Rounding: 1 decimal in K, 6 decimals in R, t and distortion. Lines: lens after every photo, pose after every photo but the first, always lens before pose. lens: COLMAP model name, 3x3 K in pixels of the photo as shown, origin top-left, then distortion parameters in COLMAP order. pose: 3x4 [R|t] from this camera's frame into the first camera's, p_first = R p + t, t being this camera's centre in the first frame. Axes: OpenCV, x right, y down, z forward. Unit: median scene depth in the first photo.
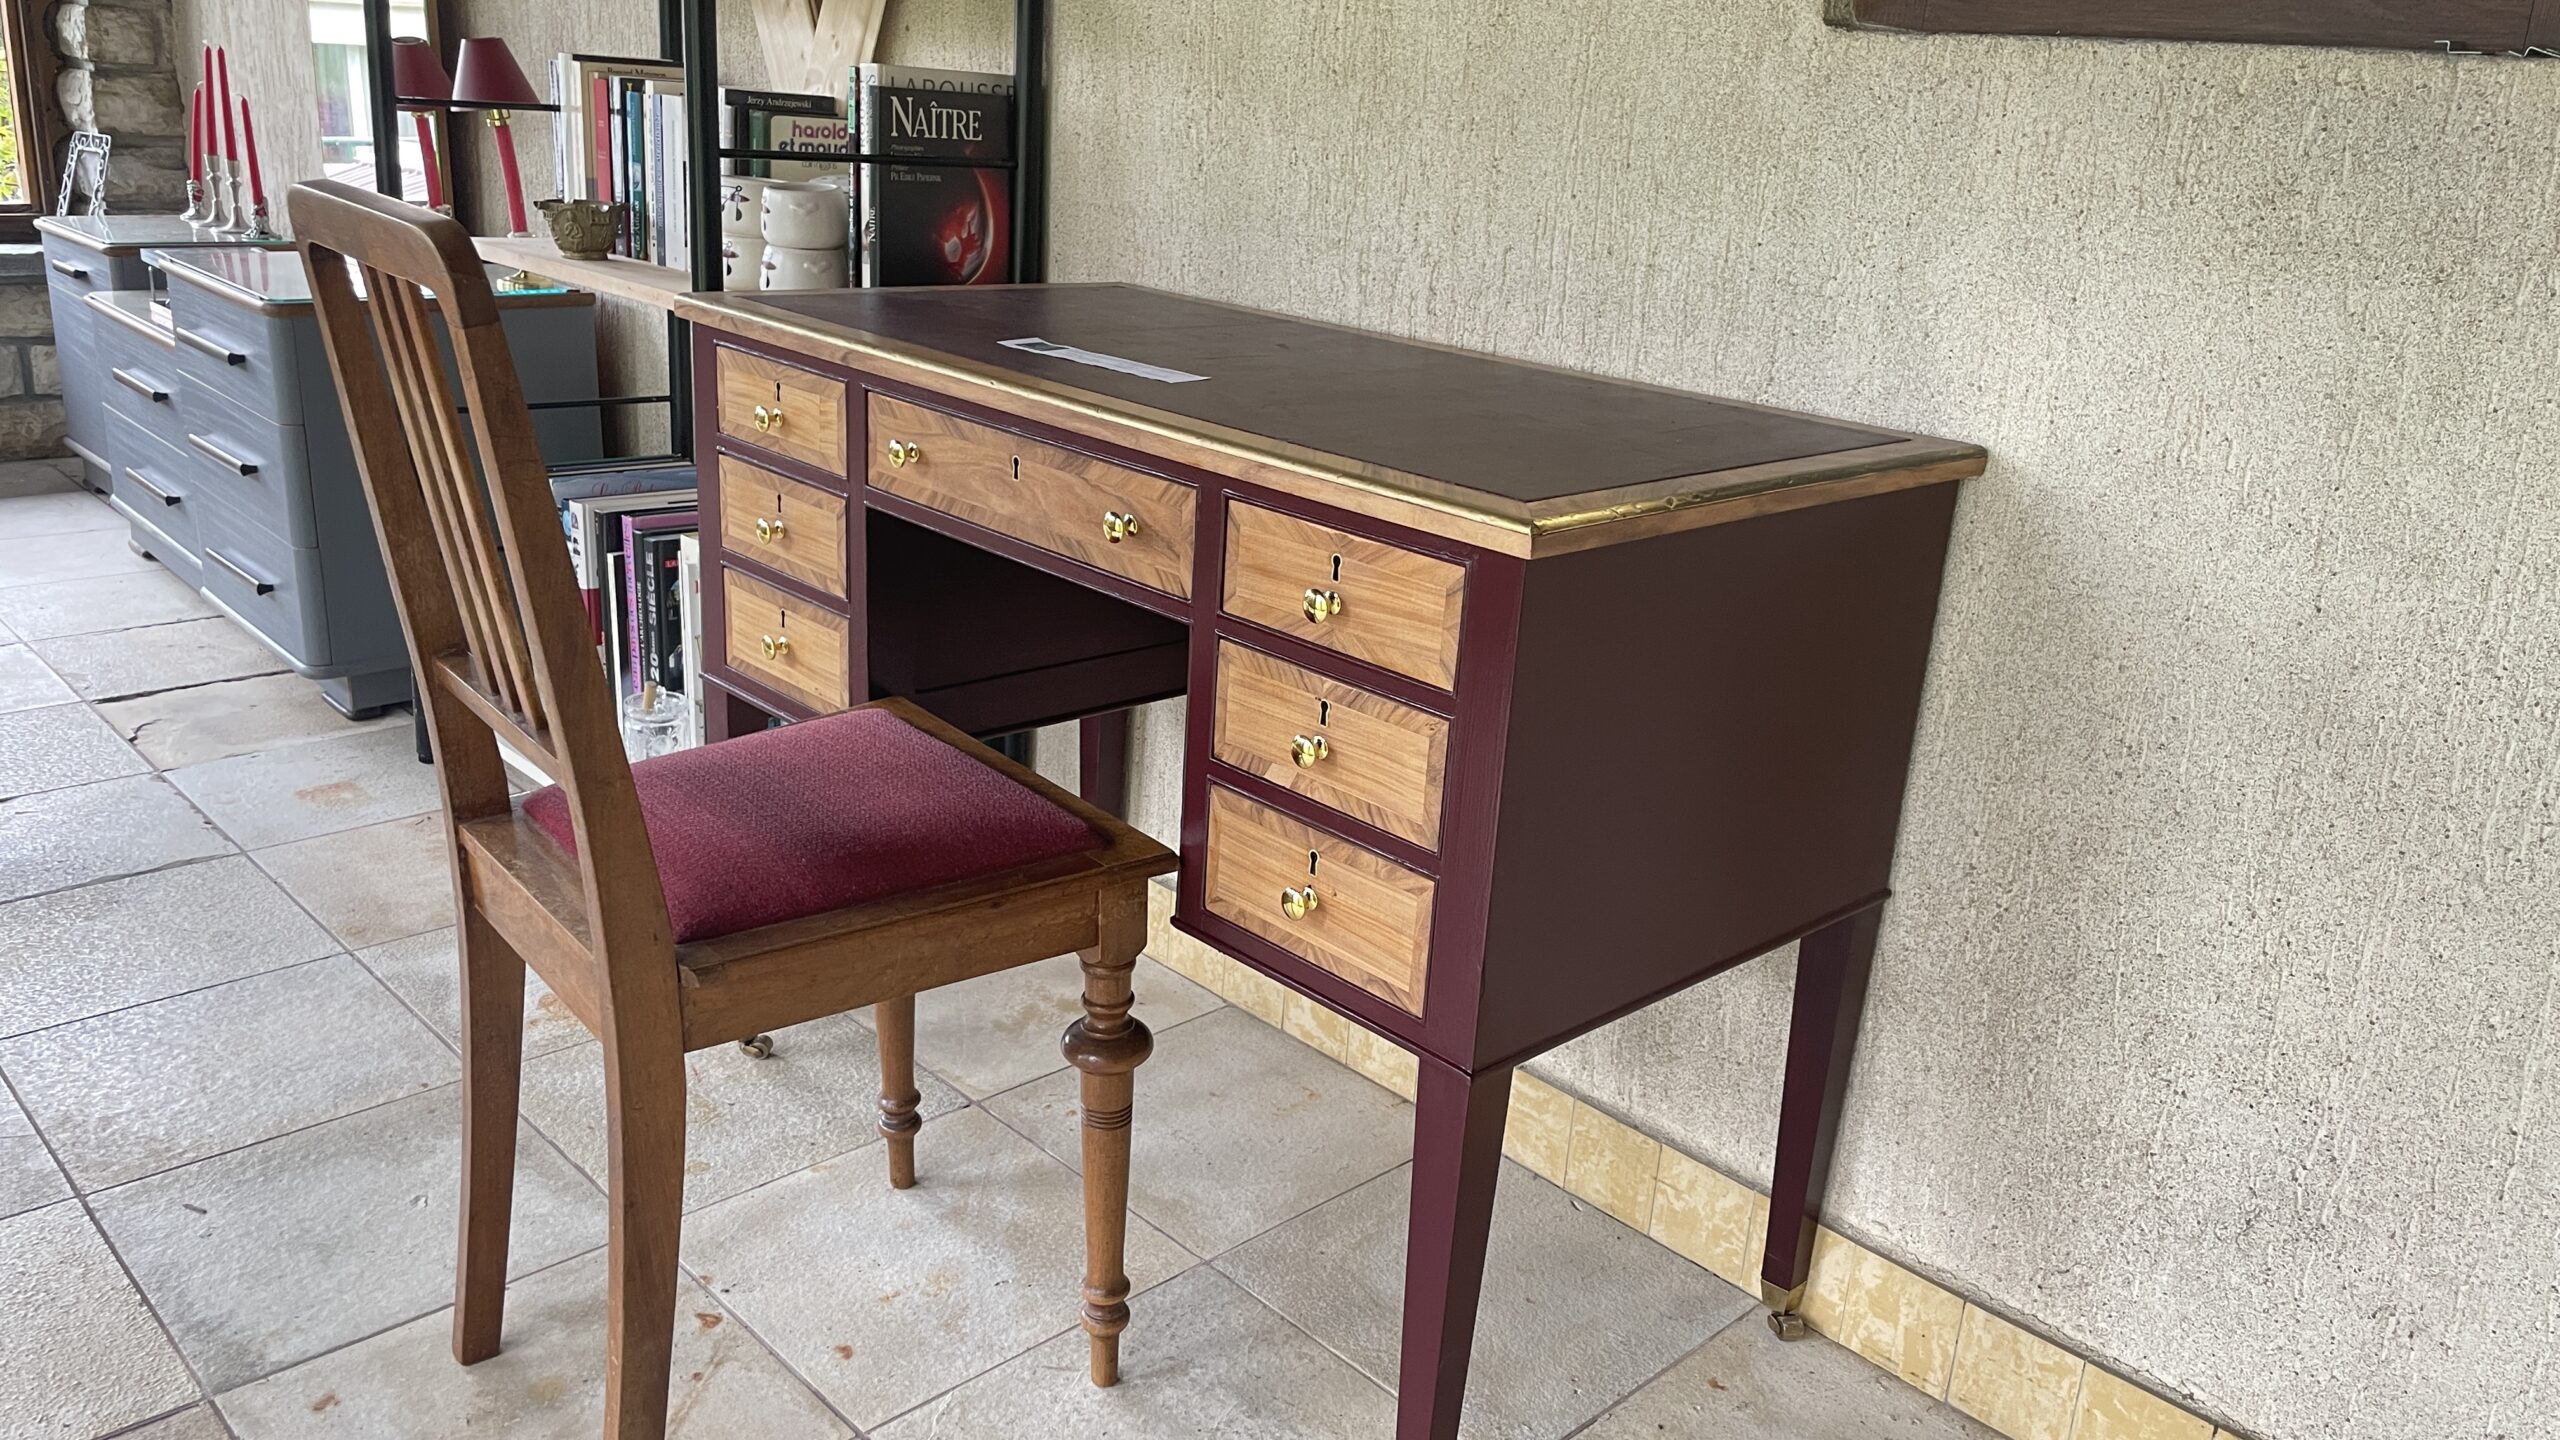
lens RADIAL K [[1959.5, 0, 1282.3], [0, 1959.5, 725.7], [0, 0, 1]] dist [0.065788, -0.093215]
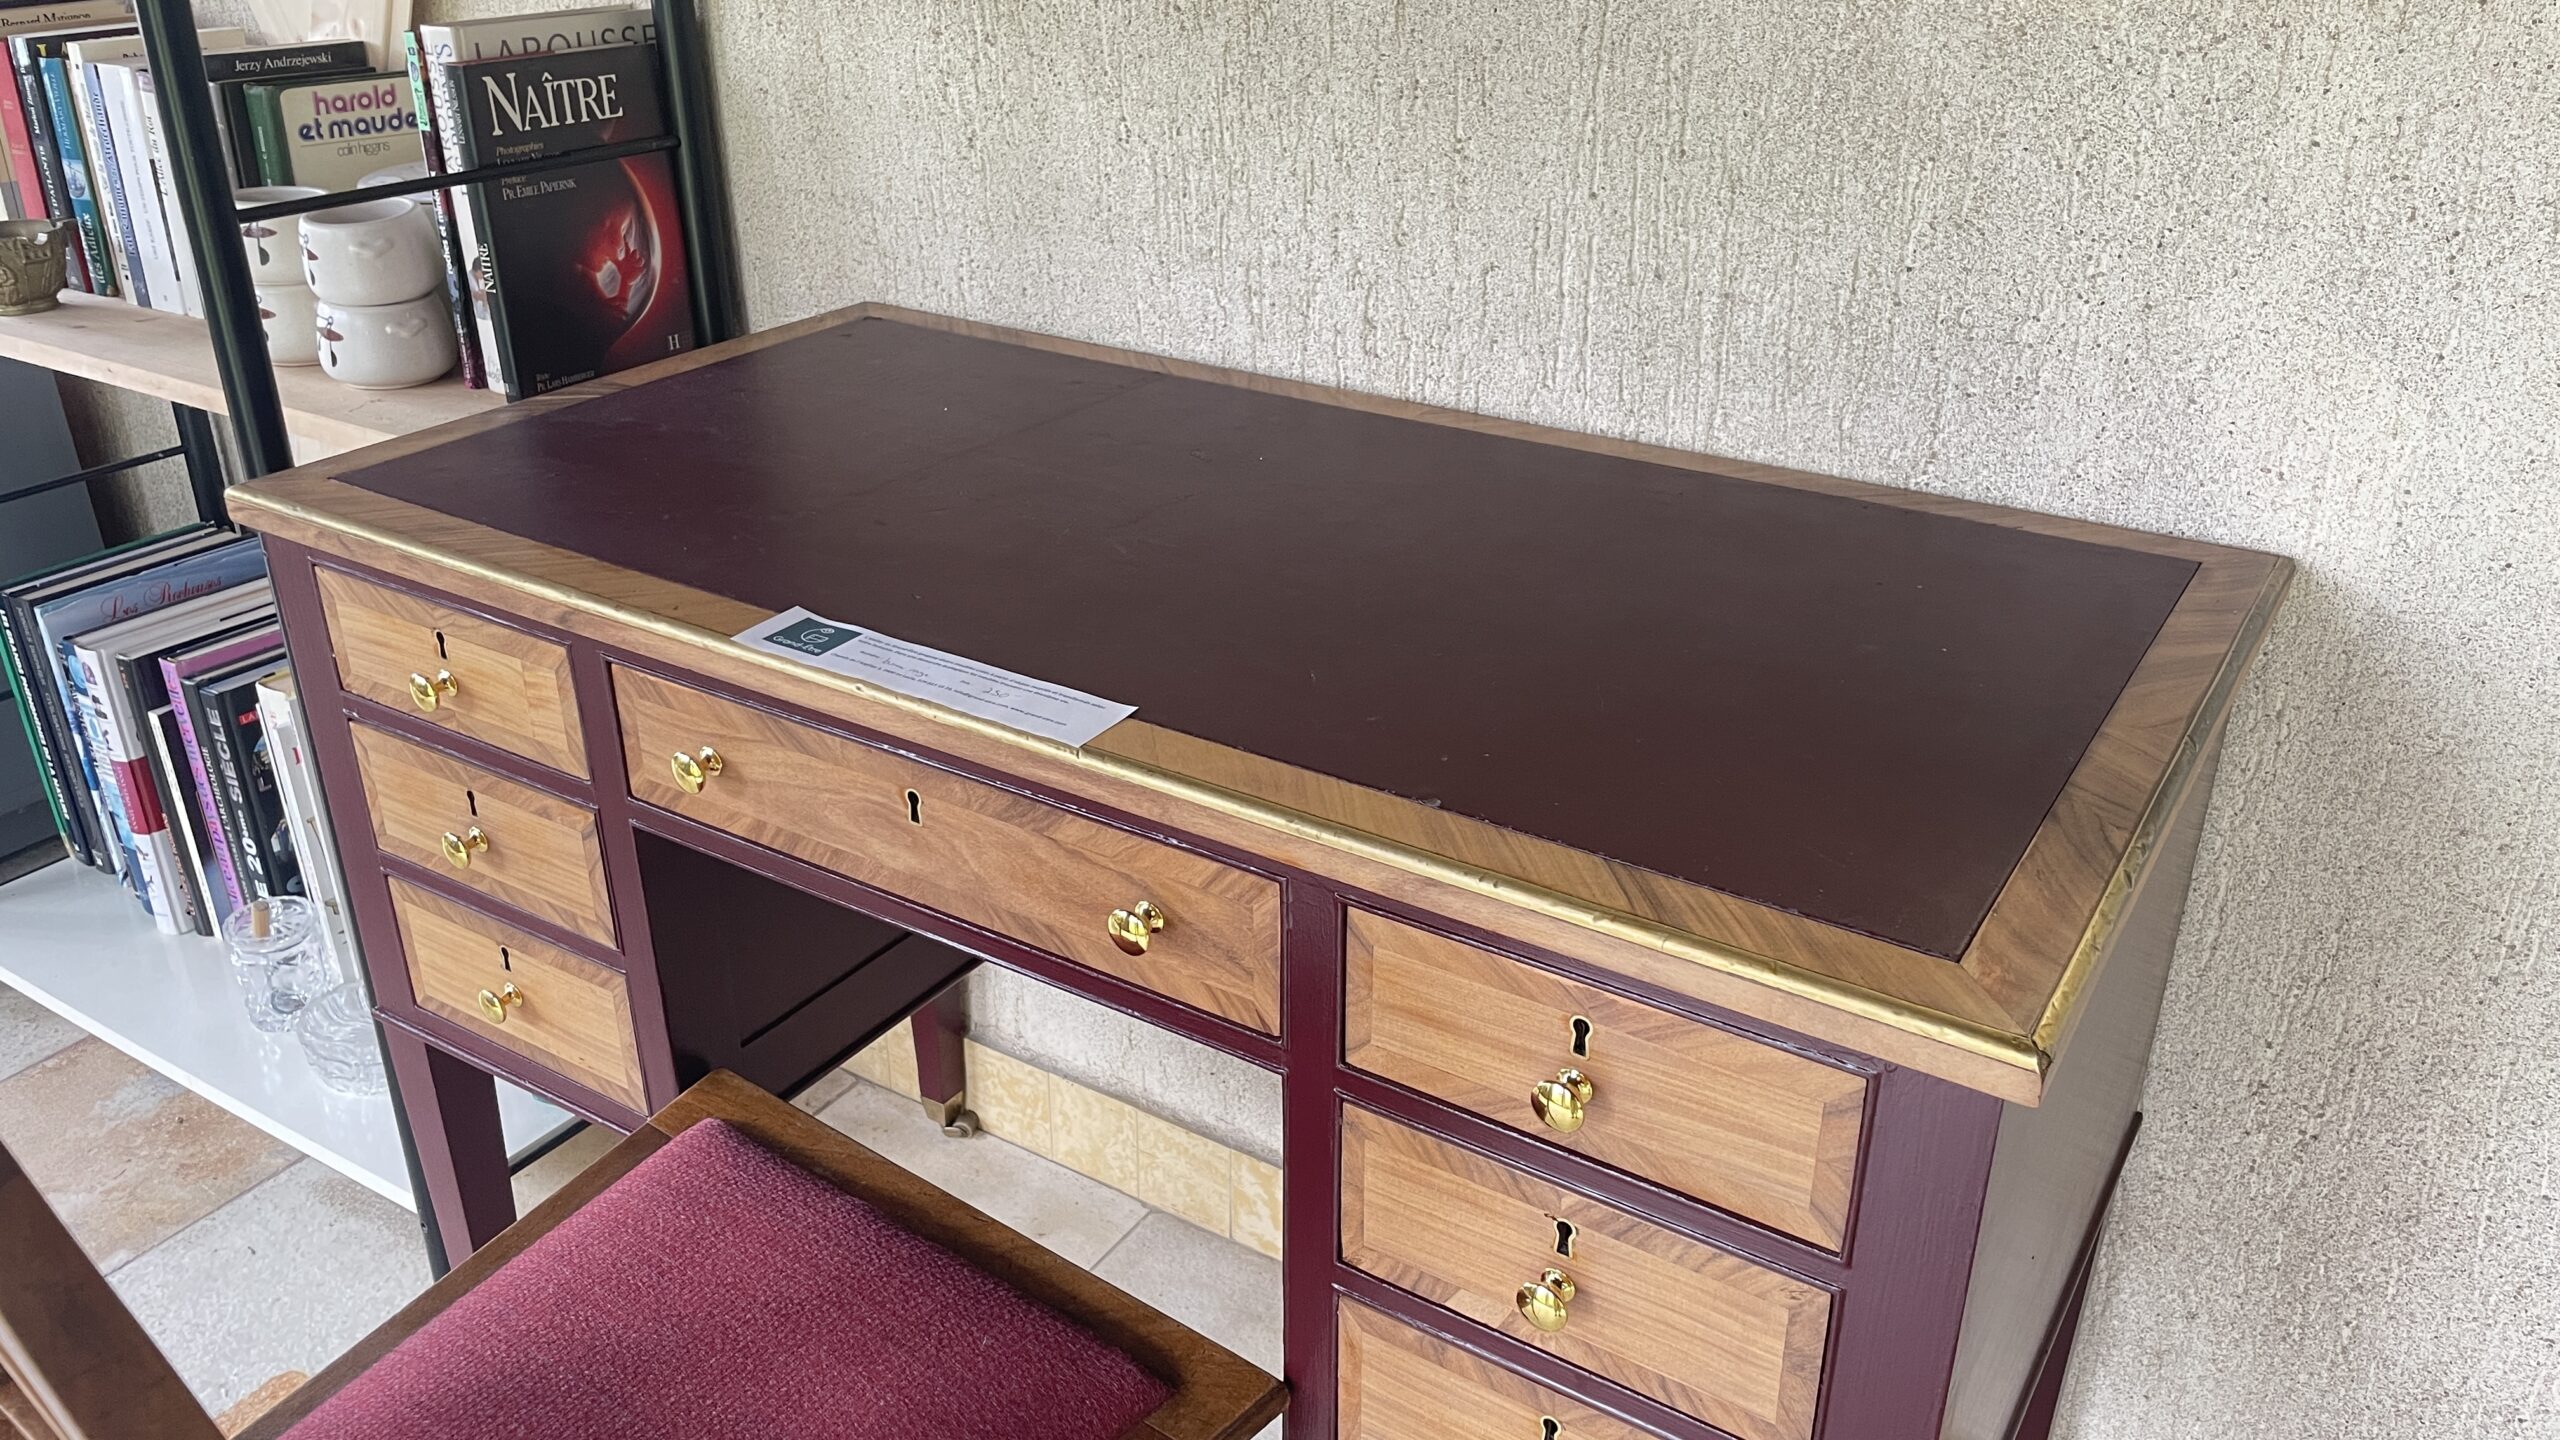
lens RADIAL K [[1959.5, 0, 1286.6], [0, 1959.5, 717.9], [0, 0, 1]] dist [0.065788, -0.093215]
pose [[0.968837, -0.162423, 0.187012, -0.128201], [0.135650, 0.979629, 0.148074, -0.226971], [-0.207253, -0.118092, 0.971134, 0.360443]]
